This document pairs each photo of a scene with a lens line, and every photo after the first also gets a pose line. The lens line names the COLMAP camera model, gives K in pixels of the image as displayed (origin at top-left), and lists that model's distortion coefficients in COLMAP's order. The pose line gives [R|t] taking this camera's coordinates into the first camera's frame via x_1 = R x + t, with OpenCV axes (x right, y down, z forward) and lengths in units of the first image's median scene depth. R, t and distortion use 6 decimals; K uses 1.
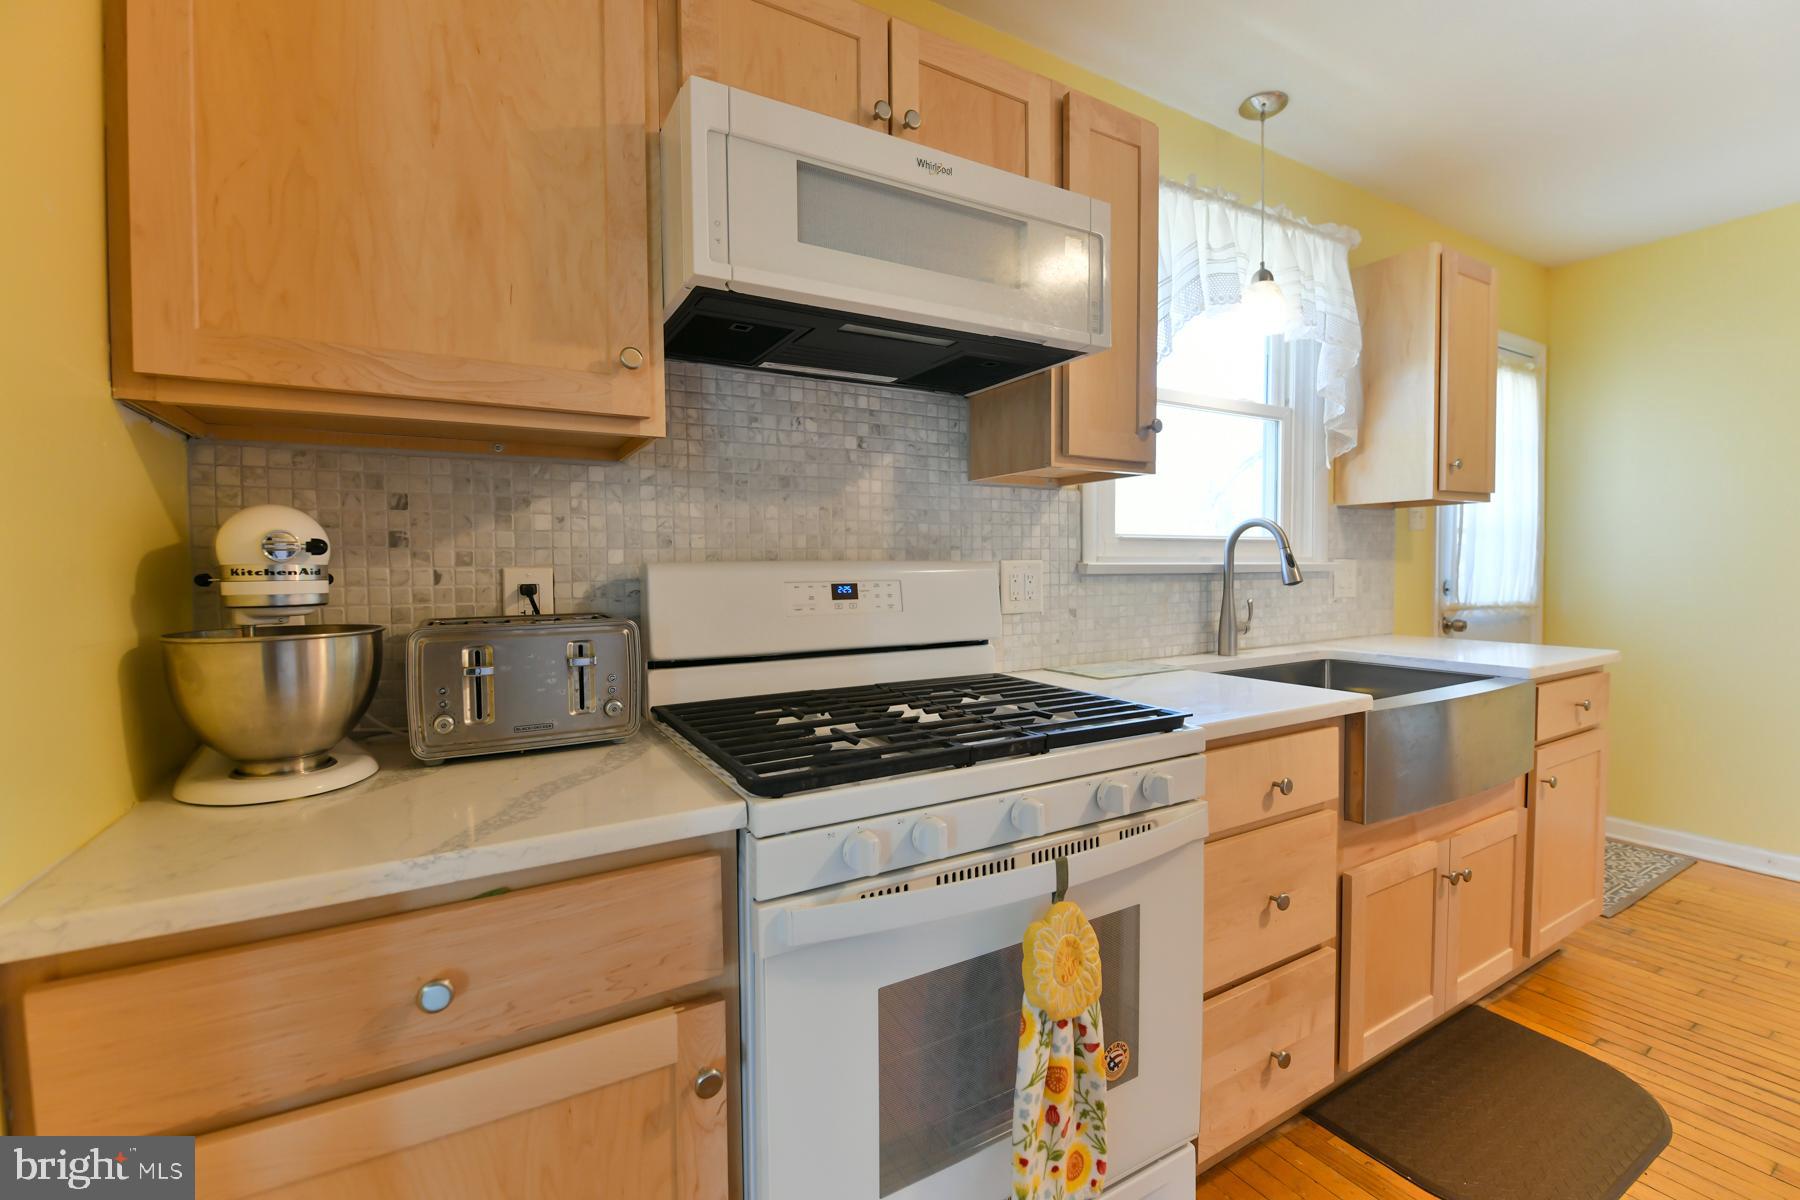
lens RADIAL K [[767.7, 0, 916.6], [0, 767.7, 590.7], [0, 0, 1]] dist [0.009027, -0.002162]
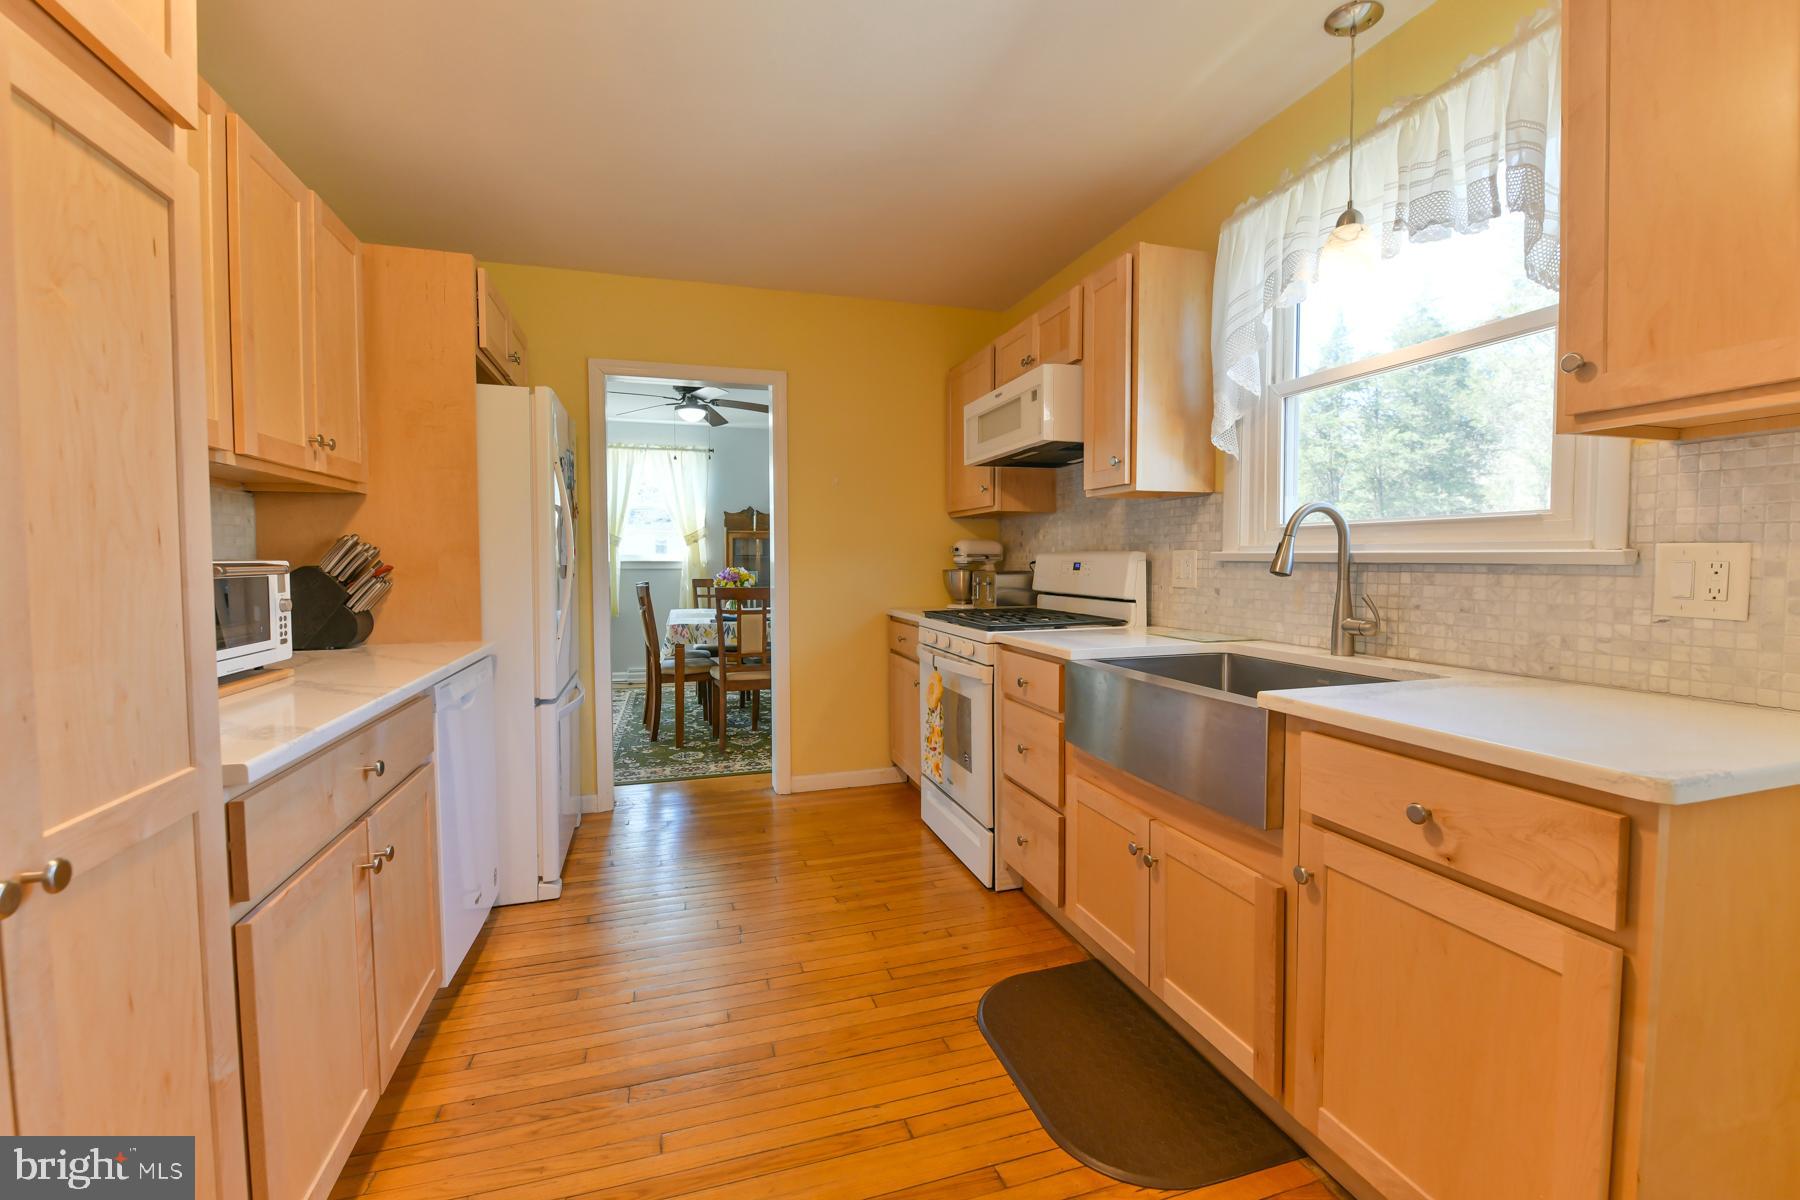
lens RADIAL K [[767.7, 0, 908.2], [0, 767.7, 588.8], [0, 0, 1]] dist [0.009027, -0.002162]
pose [[-0.244207, 0.042593, -0.968787, 1.566151], [-0.035933, 0.997951, 0.052934, -0.024093], [0.969057, 0.047739, -0.242176, 0.828300]]
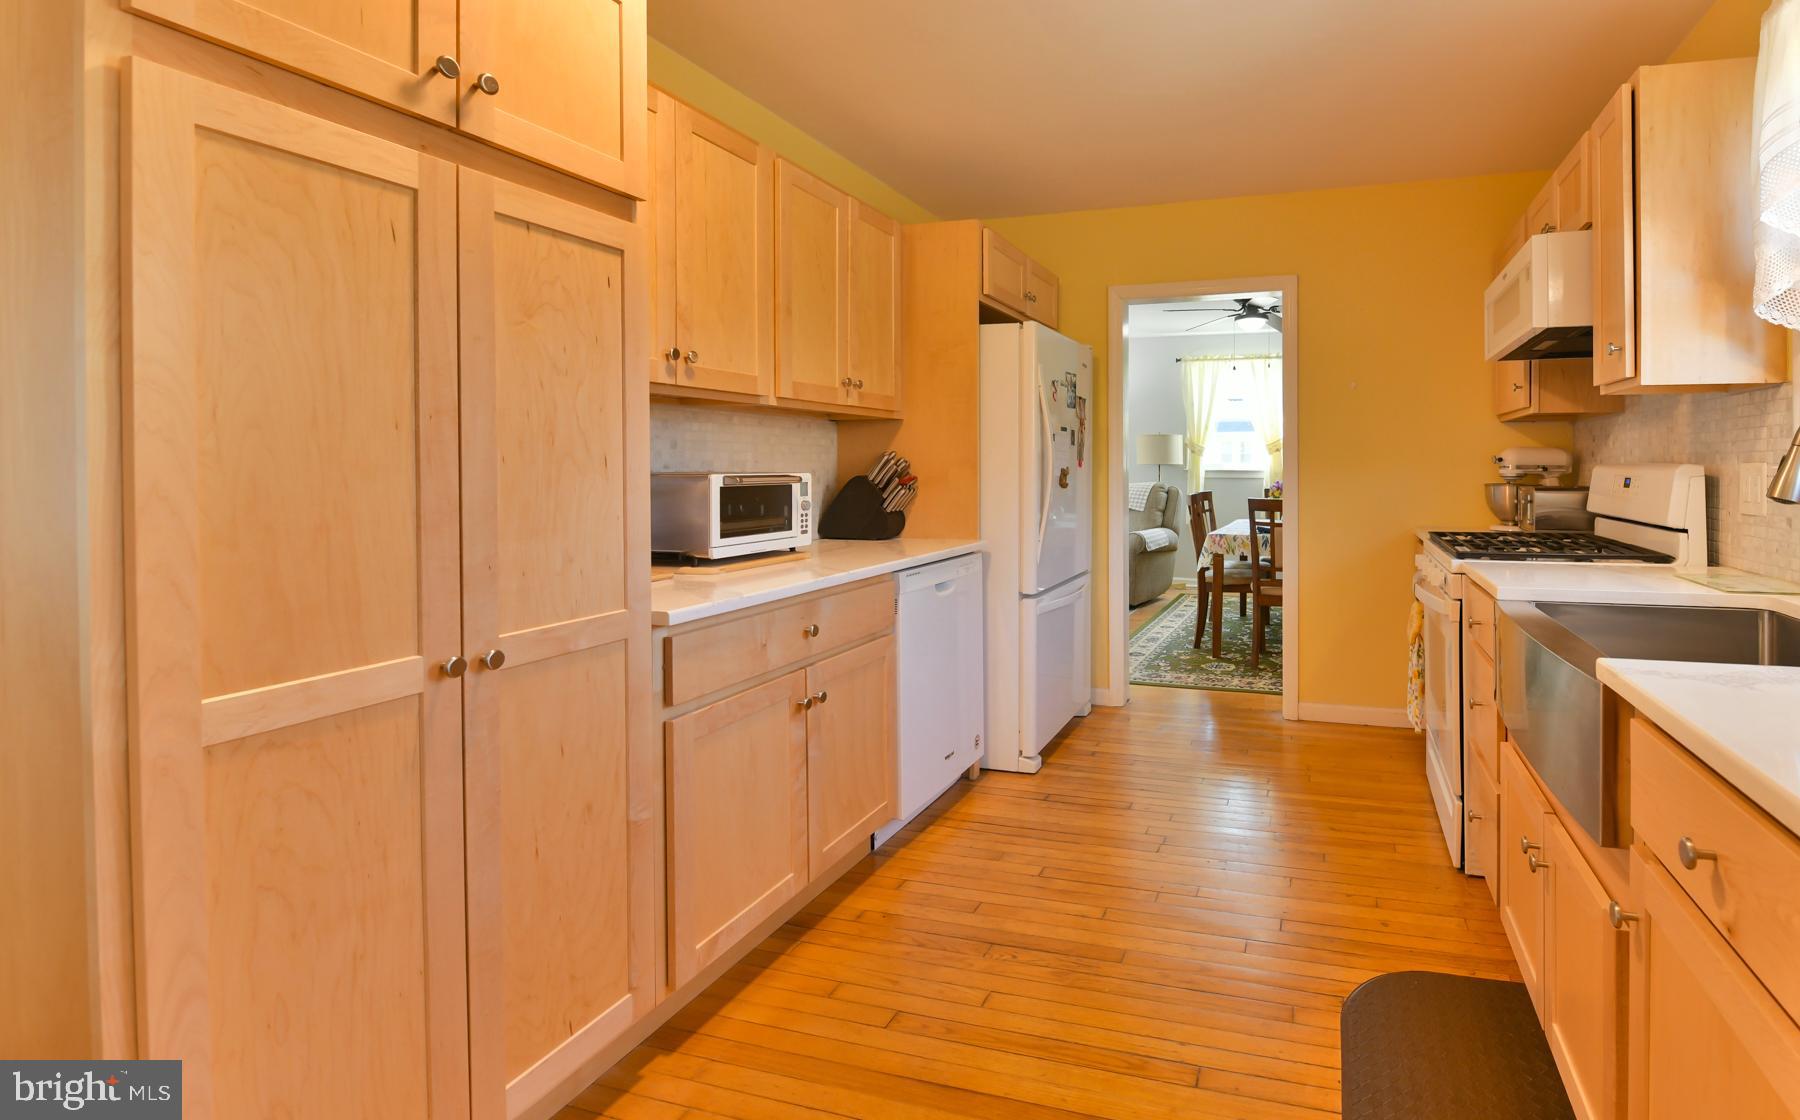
lens RADIAL K [[801.8, 0, 1091.7], [0, 801.8, 470.3], [0, 0, 1]] dist [0.017384, -0.000067]
pose [[-0.713831, 0.006118, -0.700291, 1.449636], [-0.026351, 0.999019, 0.035588, -0.043300], [0.699822, 0.043858, -0.712969, 1.116509]]
